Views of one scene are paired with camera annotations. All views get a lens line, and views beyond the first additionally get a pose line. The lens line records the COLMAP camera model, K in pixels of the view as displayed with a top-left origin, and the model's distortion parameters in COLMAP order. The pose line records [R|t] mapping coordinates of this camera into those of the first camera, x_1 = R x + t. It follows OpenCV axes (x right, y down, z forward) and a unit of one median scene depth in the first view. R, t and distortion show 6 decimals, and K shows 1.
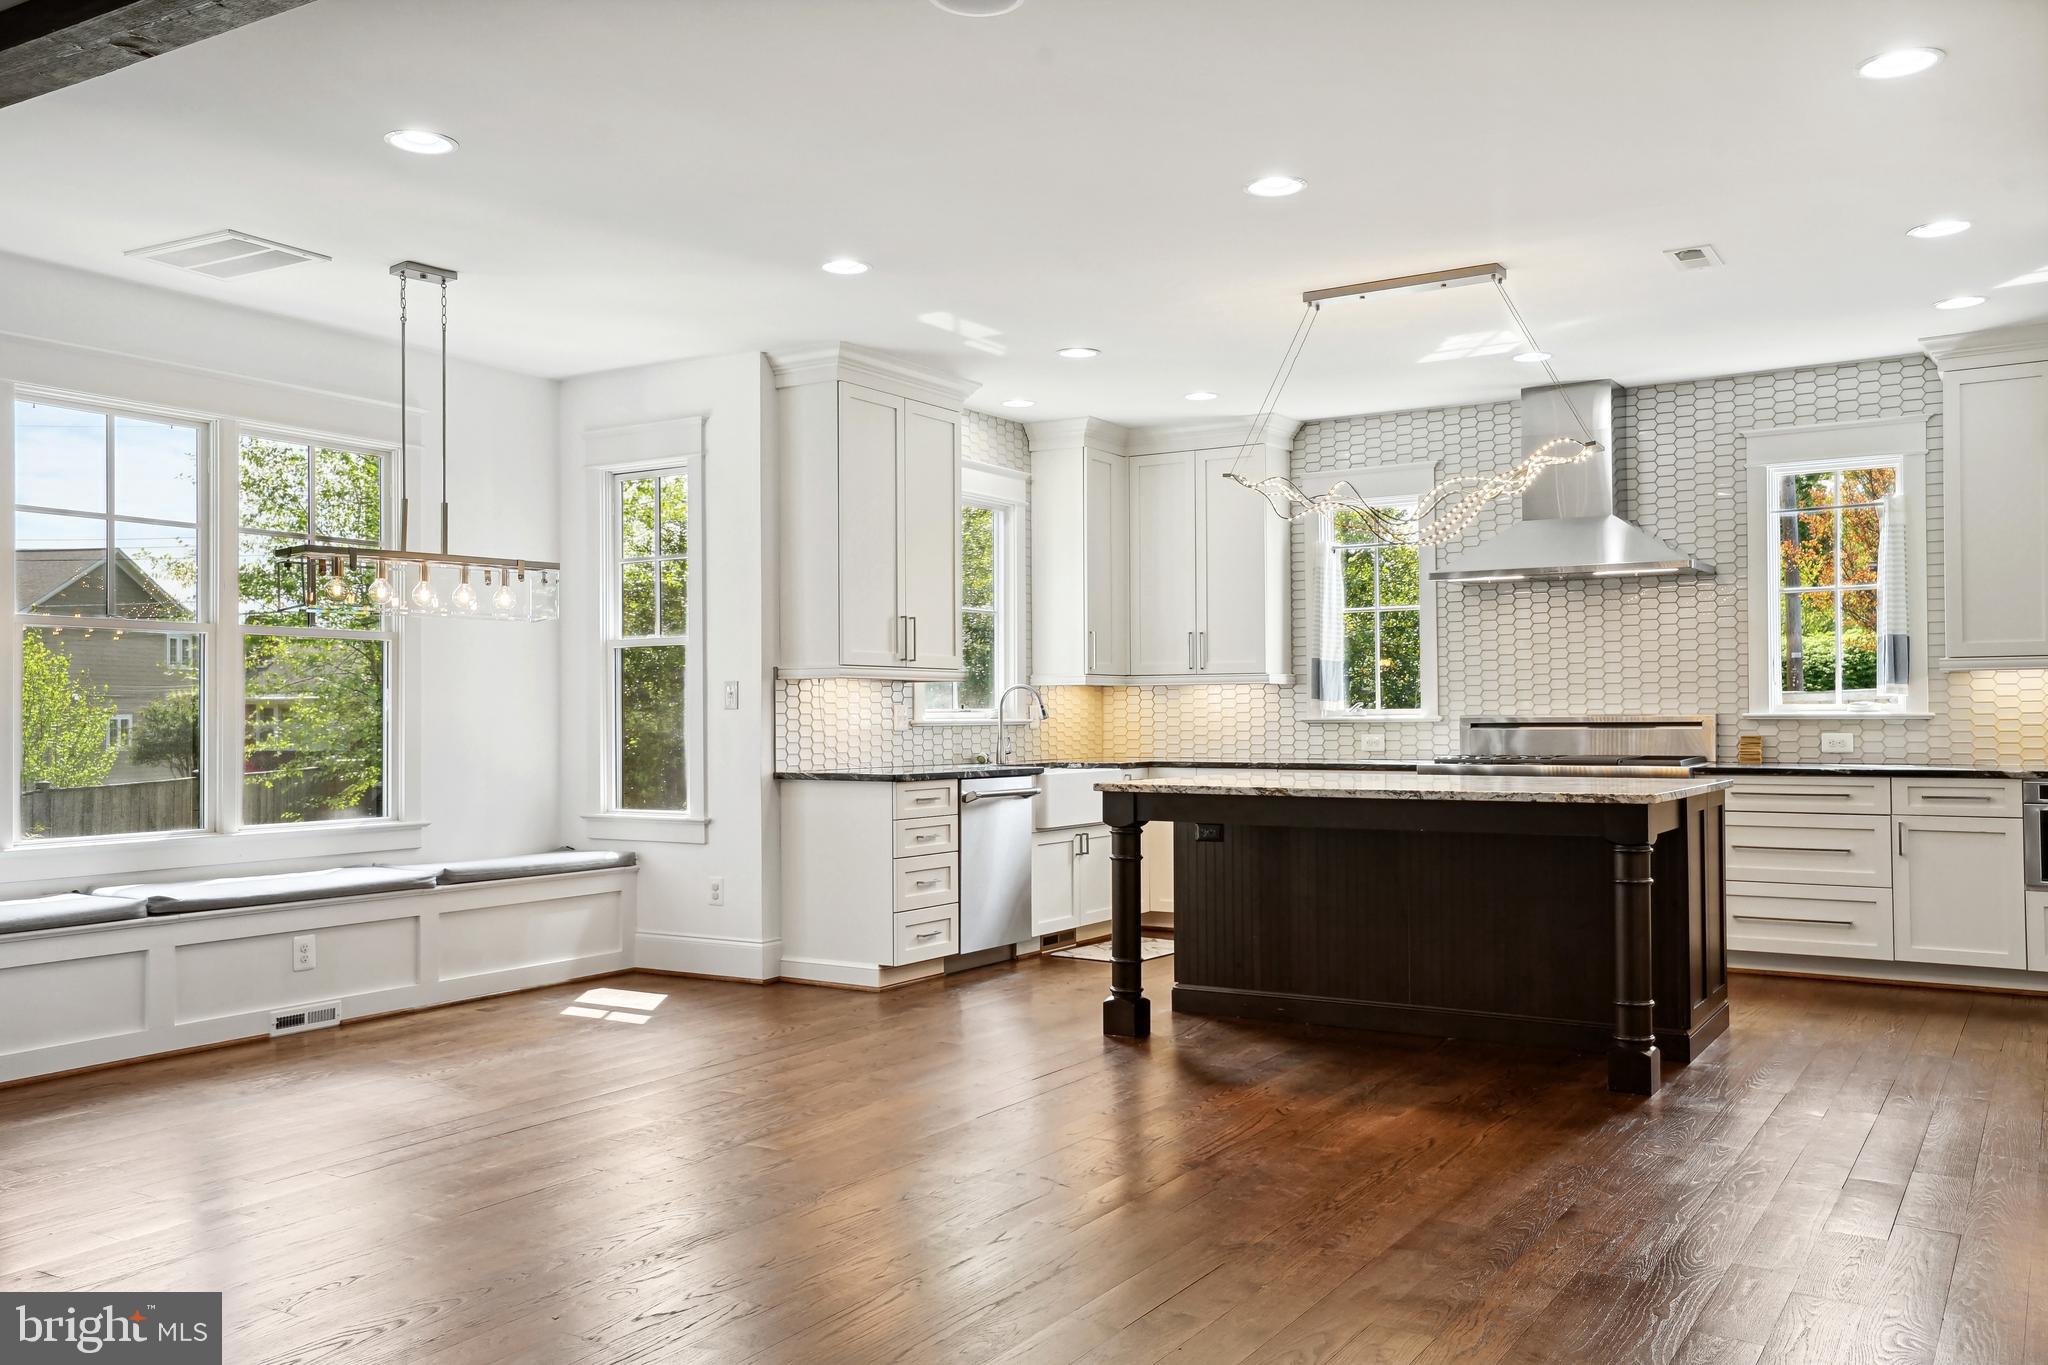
lens RADIAL K [[1644.0, 0, 1010.2], [0, 1644.0, 681.1], [0, 0, 1]] dist [0.060991, 0.005658]
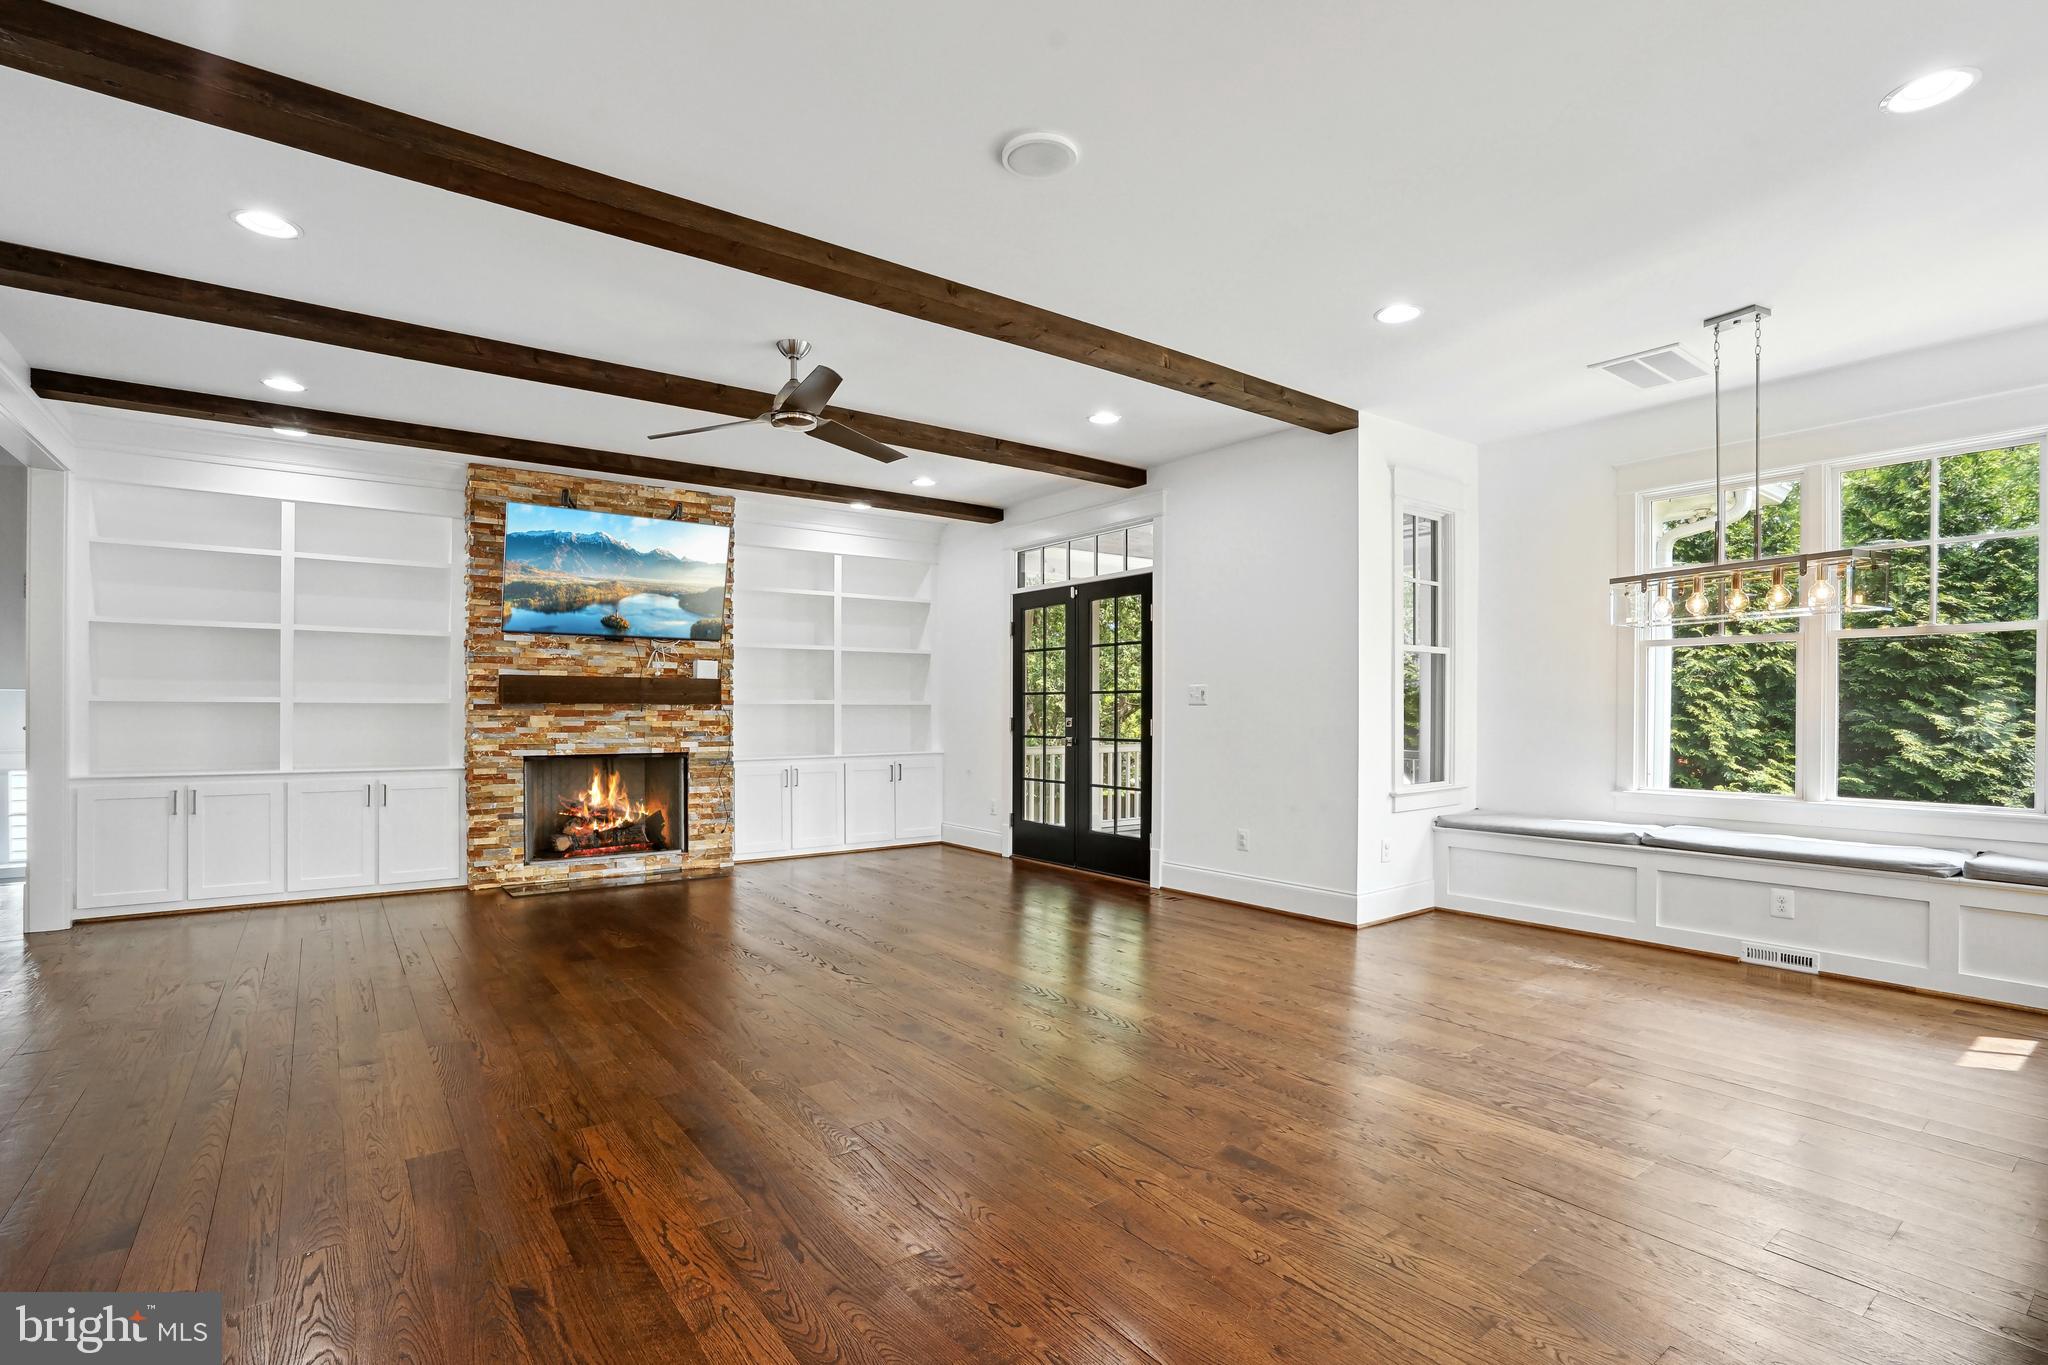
lens RADIAL K [[953.3, 0, 1001.6], [0, 953.3, 715.1], [0, 0, 1]] dist [-0.008842, 0.002005]
pose [[-0.314733, 0.002108, -0.949178, 0.357139], [0.016072, 0.999866, -0.003109, 0.017393], [0.949044, -0.016233, -0.314725, 0.600970]]
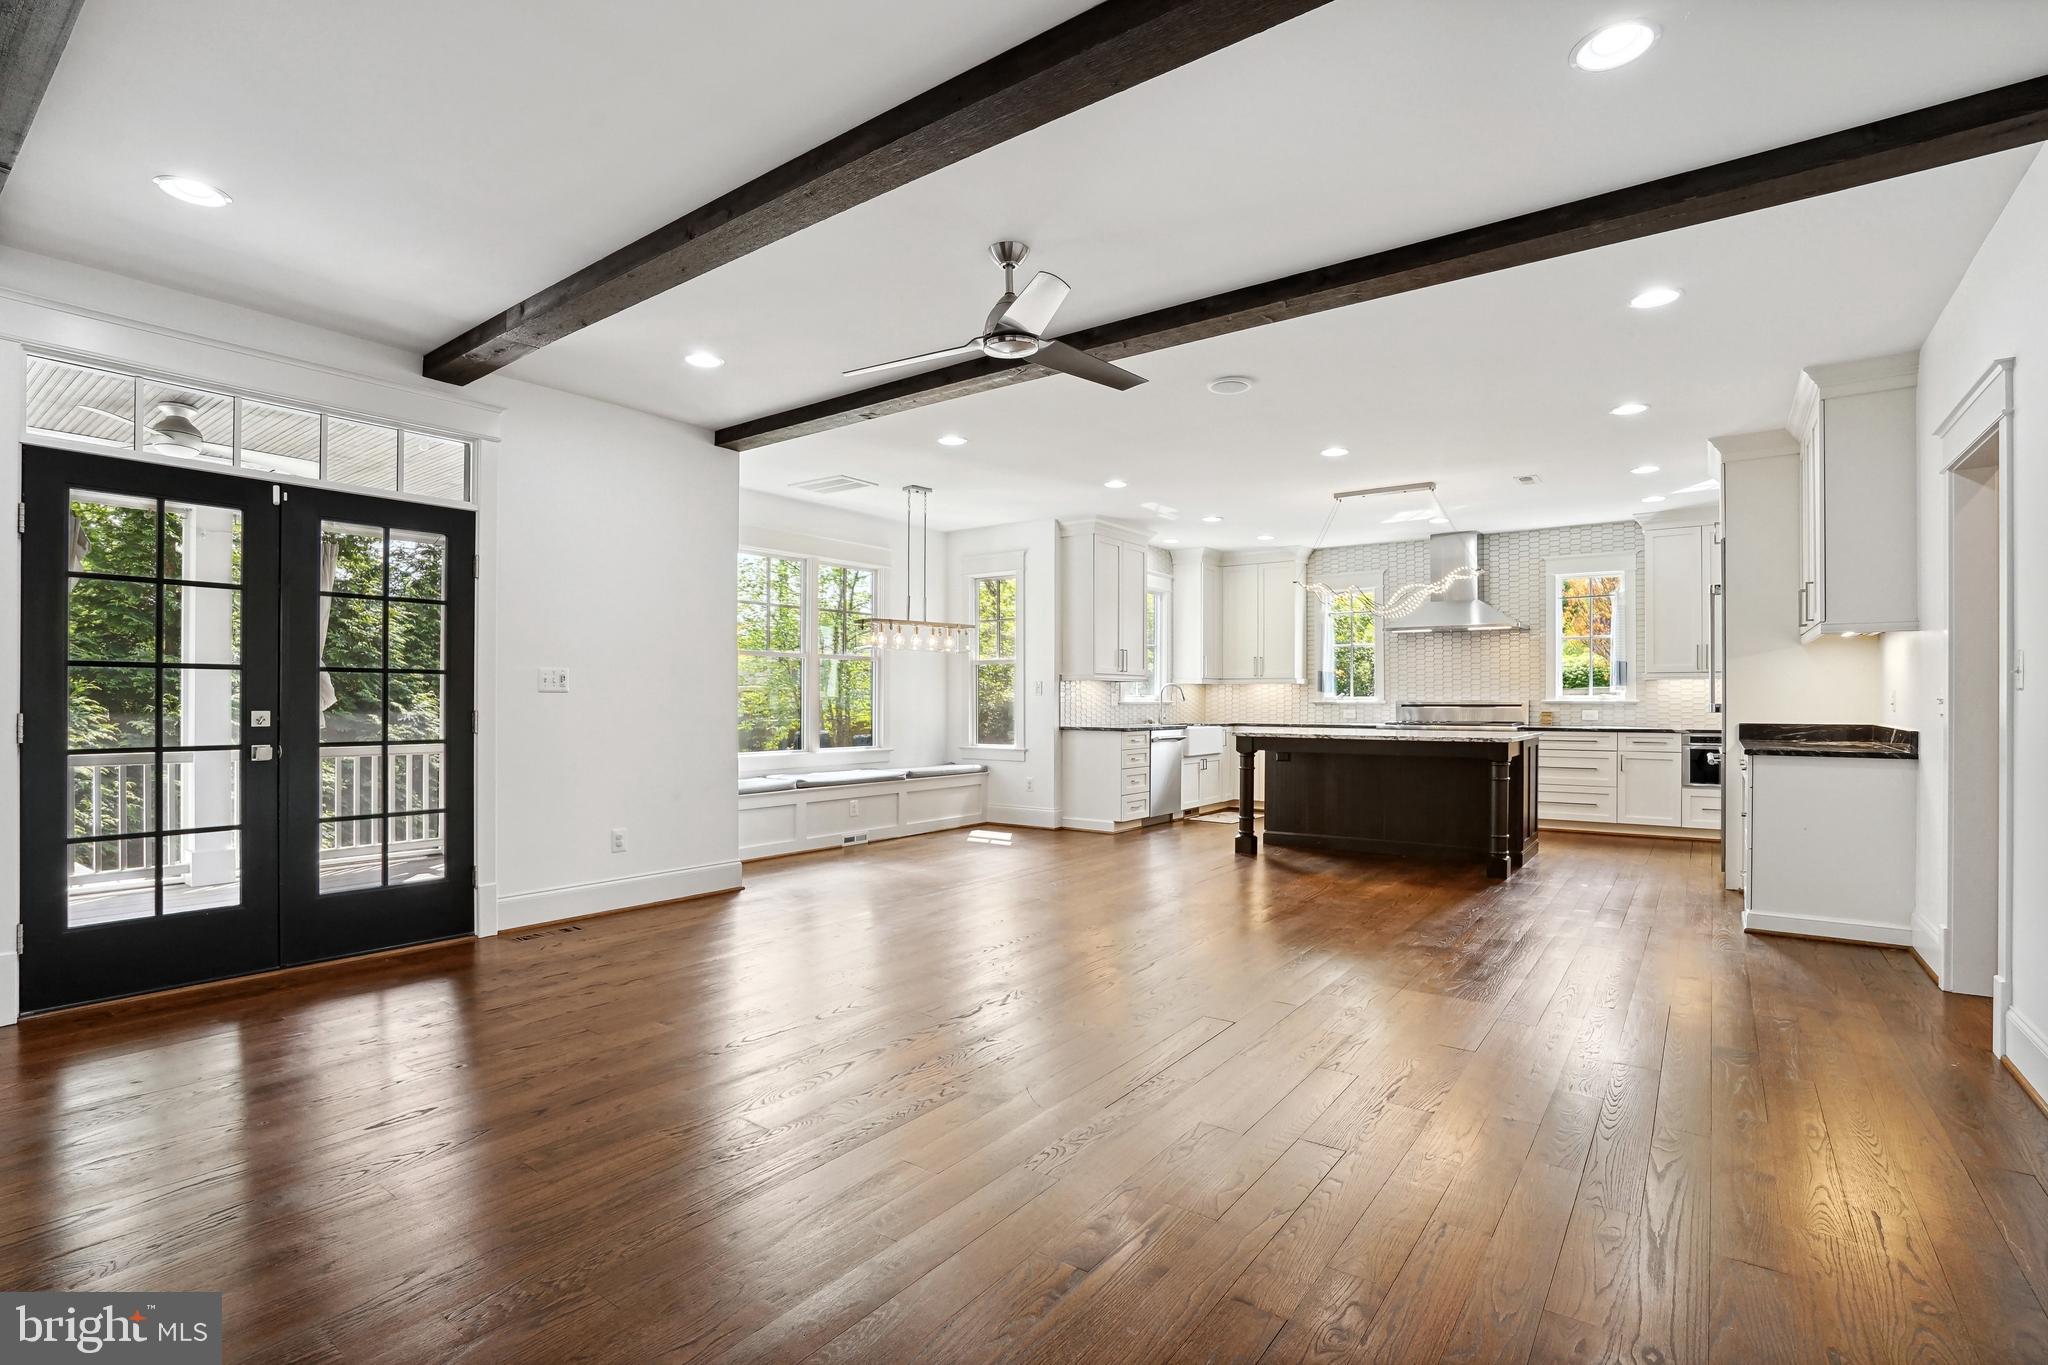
lens RADIAL K [[953.3, 0, 1037.0], [0, 953.3, 695.5], [0, 0, 1]] dist [-0.008842, 0.002005]
pose [[0.998613, 0.006331, -0.052268, -0.112489], [-0.005414, 0.999829, 0.017657, -0.003470], [0.052371, -0.017349, 0.998477, -0.179652]]
